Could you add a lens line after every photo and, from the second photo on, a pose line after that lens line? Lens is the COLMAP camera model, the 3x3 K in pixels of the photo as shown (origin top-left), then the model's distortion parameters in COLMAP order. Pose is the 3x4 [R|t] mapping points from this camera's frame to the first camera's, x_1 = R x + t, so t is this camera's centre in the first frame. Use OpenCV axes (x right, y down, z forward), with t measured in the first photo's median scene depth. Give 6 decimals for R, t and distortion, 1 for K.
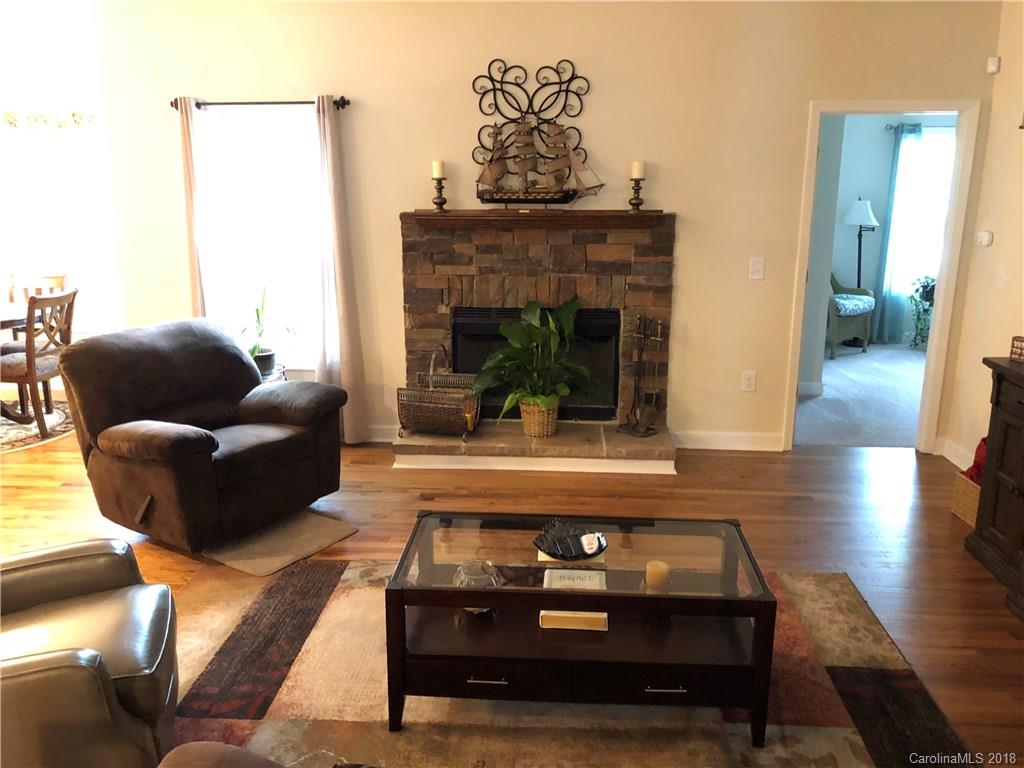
lens RADIAL K [[838.9, 0, 512.0], [0, 838.9, 384.0], [0, 0, 1]] dist [0.060521, -0.007489]
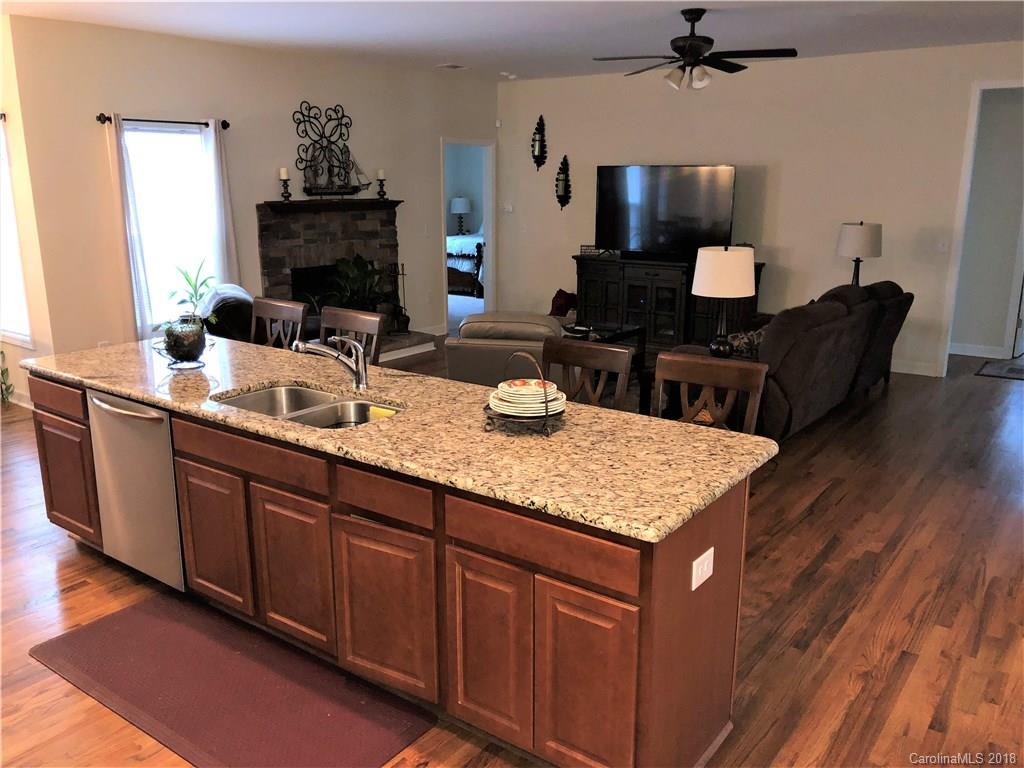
lens RADIAL K [[850.6, 0, 512.0], [0, 850.6, 384.0], [0, 0, 1]] dist [0.036278, -0.007796]
pose [[0.545571, -0.199452, 0.813985, -1.139337], [0.204956, 0.973528, 0.101175, 0.031009], [-0.812616, 0.111633, 0.572007, -0.123217]]
